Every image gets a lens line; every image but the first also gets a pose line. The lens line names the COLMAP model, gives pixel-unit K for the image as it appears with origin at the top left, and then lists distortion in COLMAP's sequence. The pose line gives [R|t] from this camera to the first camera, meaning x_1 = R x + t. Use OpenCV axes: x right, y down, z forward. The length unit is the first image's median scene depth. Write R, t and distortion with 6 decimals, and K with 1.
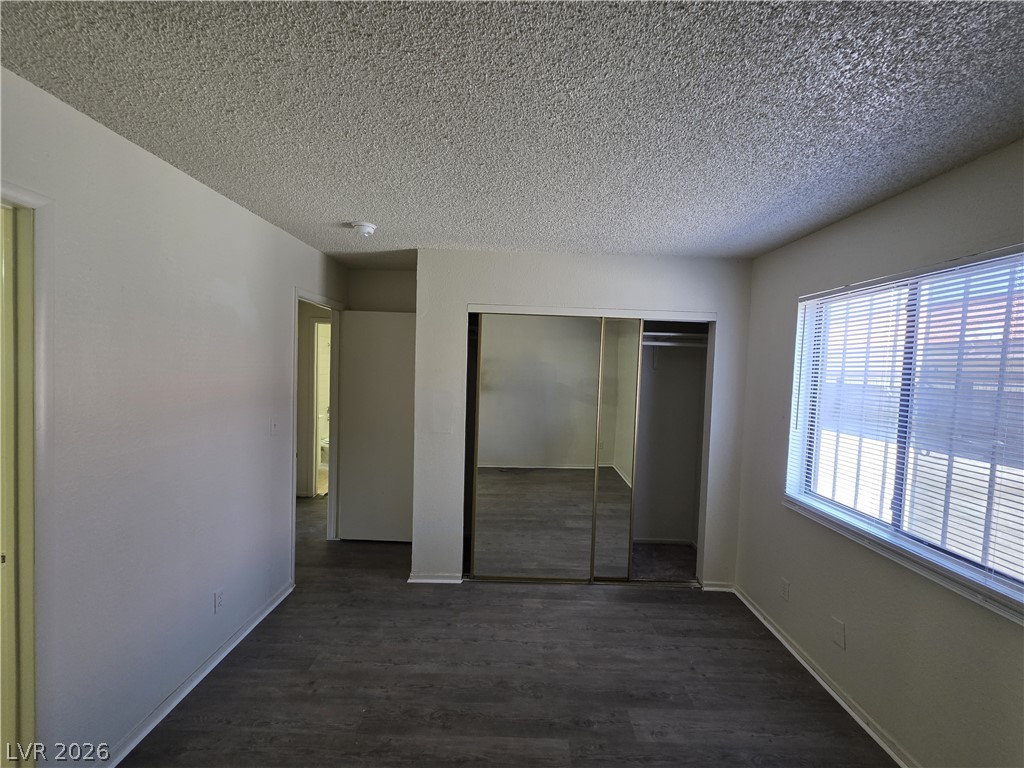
lens RADIAL K [[412.2, 0, 517.7], [0, 412.2, 382.0], [0, 0, 1]] dist [0.000997, -0.000297]
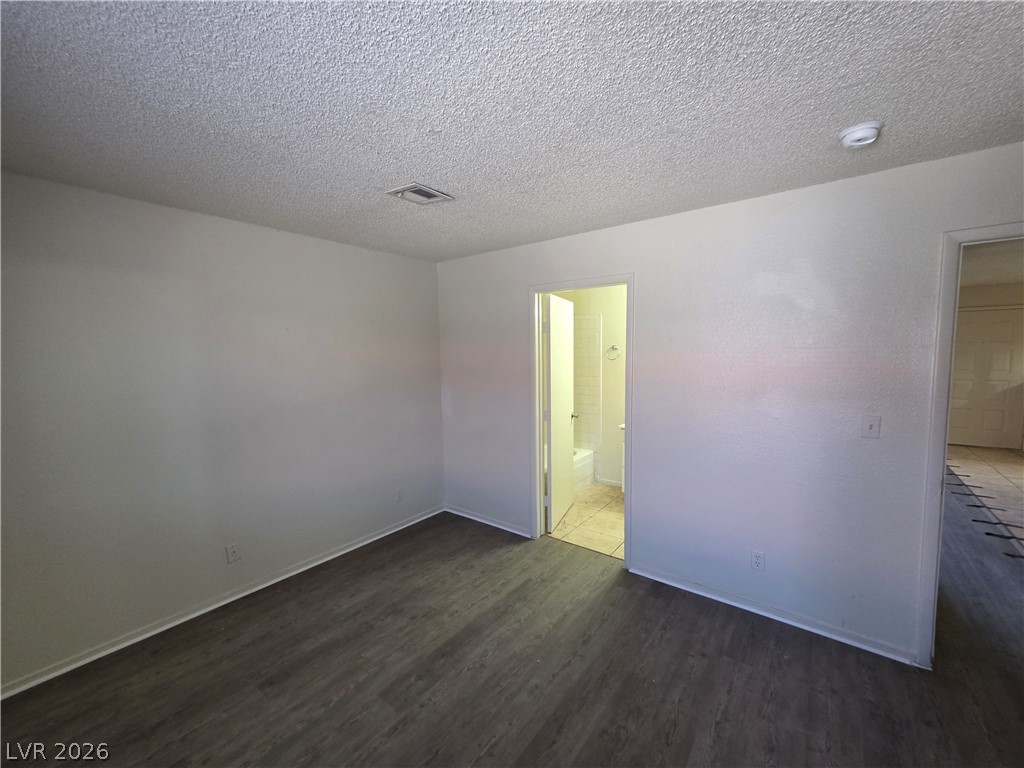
lens RADIAL K [[408.5, 0, 514.5], [0, 408.5, 381.8], [0, 0, 1]] dist [0.001939, -0.000266]
pose [[-0.616074, 0.037917, -0.786775, 0.511148], [-0.034711, 0.996564, 0.075207, -0.015348], [0.786923, 0.073643, -0.612640, 1.064823]]
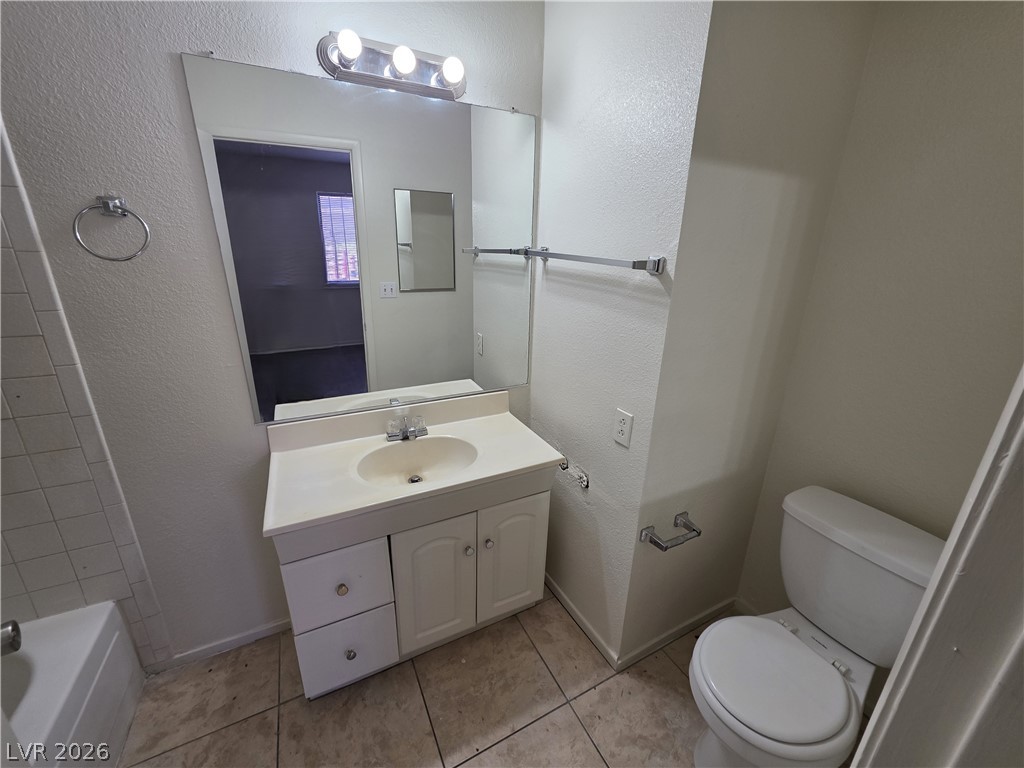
lens RADIAL K [[408.5, 0, 514.5], [0, 408.5, 381.8], [0, 0, 1]] dist [0.001939, -0.000266]
pose [[0.450455, 0.257329, -0.854910, -0.692521], [-0.039816, 0.962400, 0.268704, 0.000761], [0.891911, -0.087000, 0.443764, 0.406160]]
